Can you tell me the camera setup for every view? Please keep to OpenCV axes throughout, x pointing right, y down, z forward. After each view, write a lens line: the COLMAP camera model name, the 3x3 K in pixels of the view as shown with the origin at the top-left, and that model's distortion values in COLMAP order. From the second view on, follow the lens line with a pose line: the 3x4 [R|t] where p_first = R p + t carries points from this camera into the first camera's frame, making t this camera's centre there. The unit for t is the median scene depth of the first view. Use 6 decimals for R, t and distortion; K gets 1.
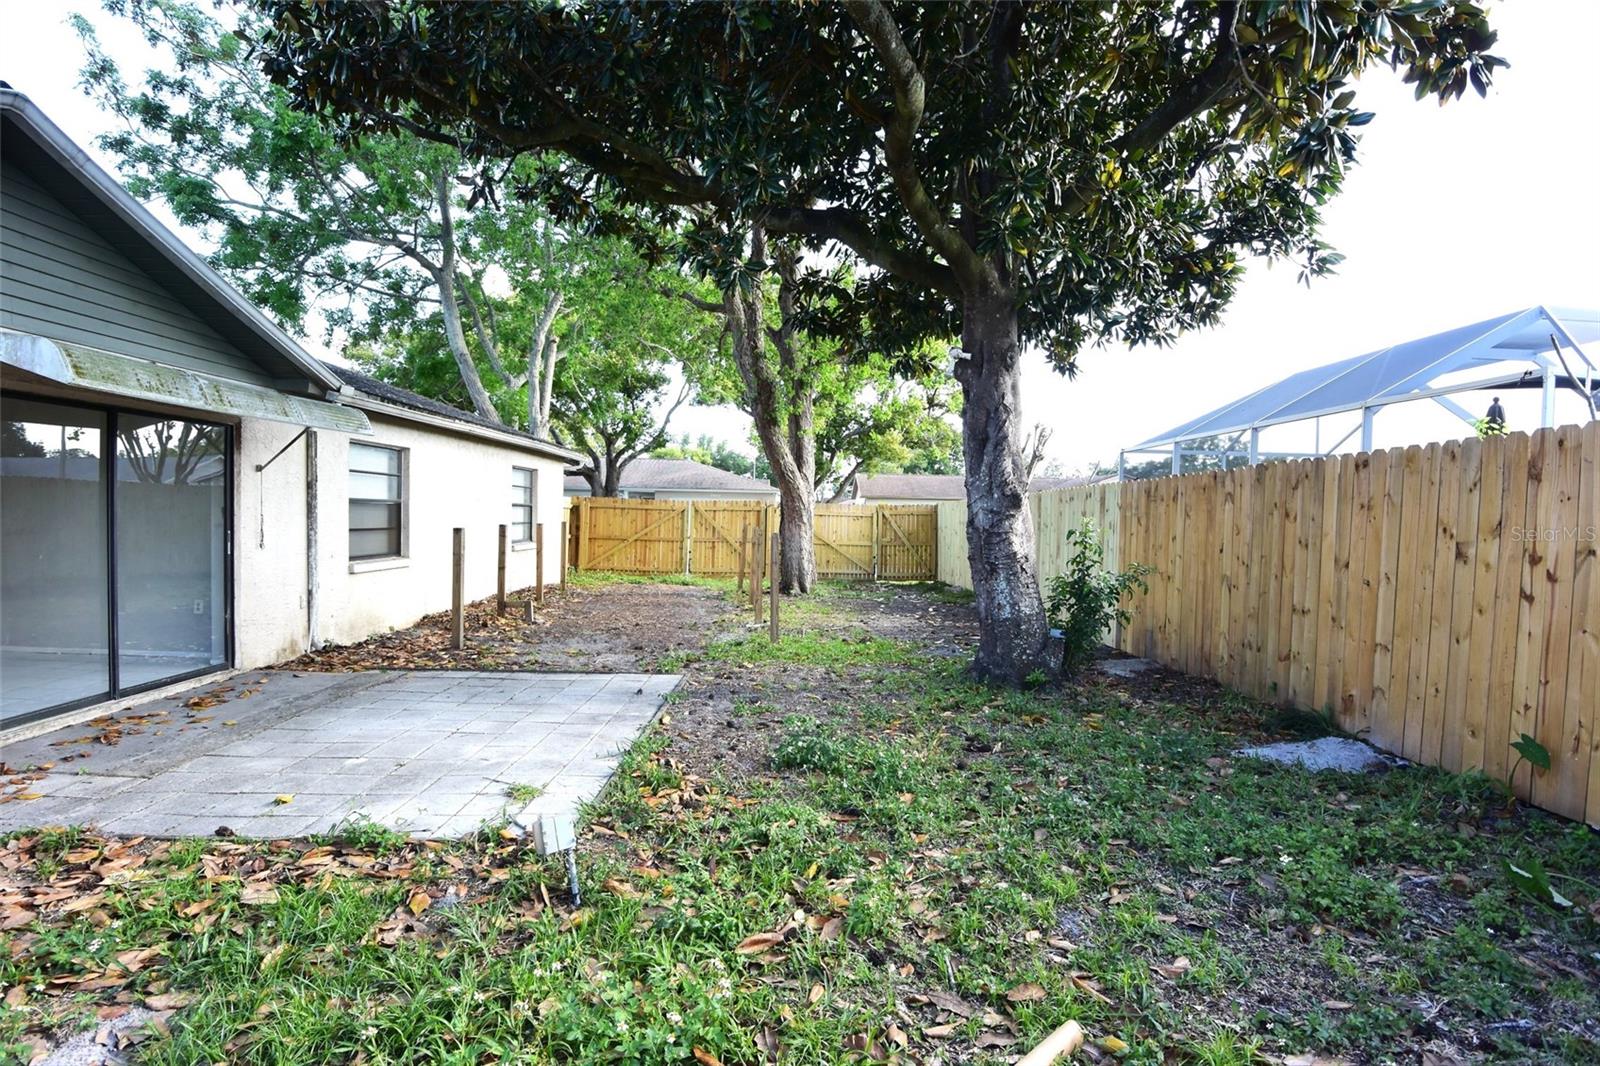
lens RADIAL K [[860.1, 0, 806.4], [0, 860.1, 536.6], [0, 0, 1]] dist [-0.002605, -0.026231]
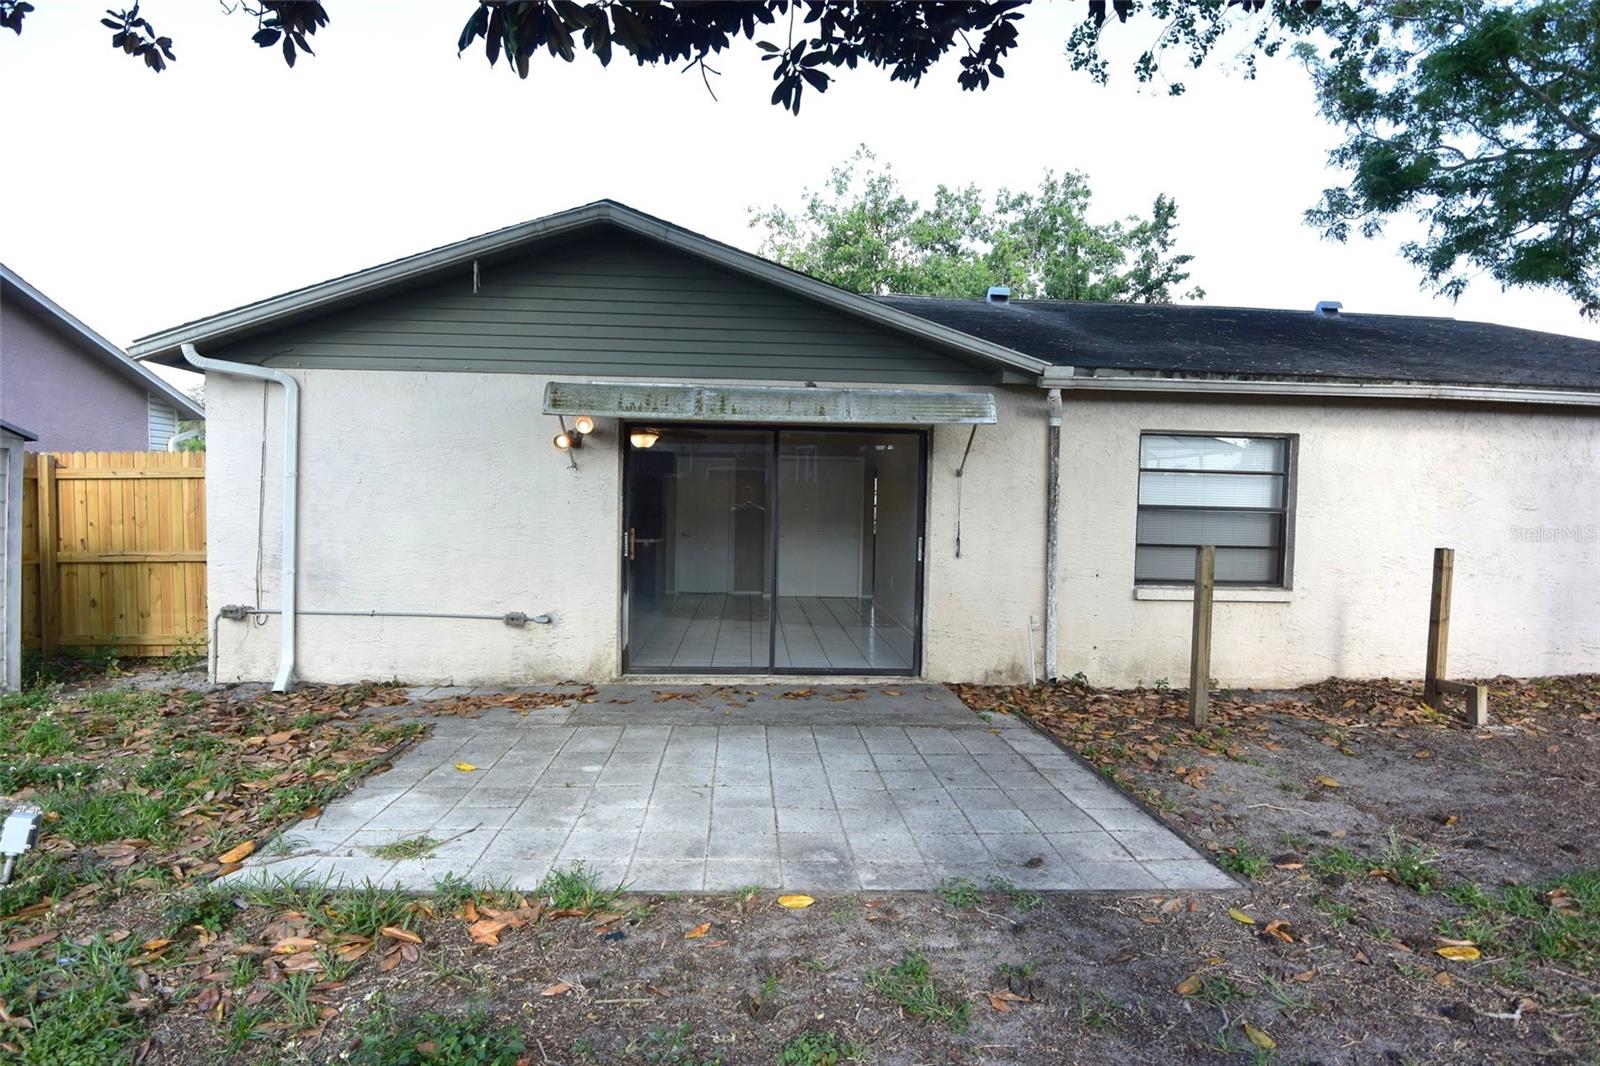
lens RADIAL K [[860.1, 0, 806.4], [0, 860.1, 536.6], [0, 0, 1]] dist [-0.002605, -0.026231]
pose [[0.048737, 0.023718, -0.998530, 0.289076], [-0.048386, 0.998600, 0.021358, -0.020636], [0.997639, 0.047274, 0.049816, 0.761834]]
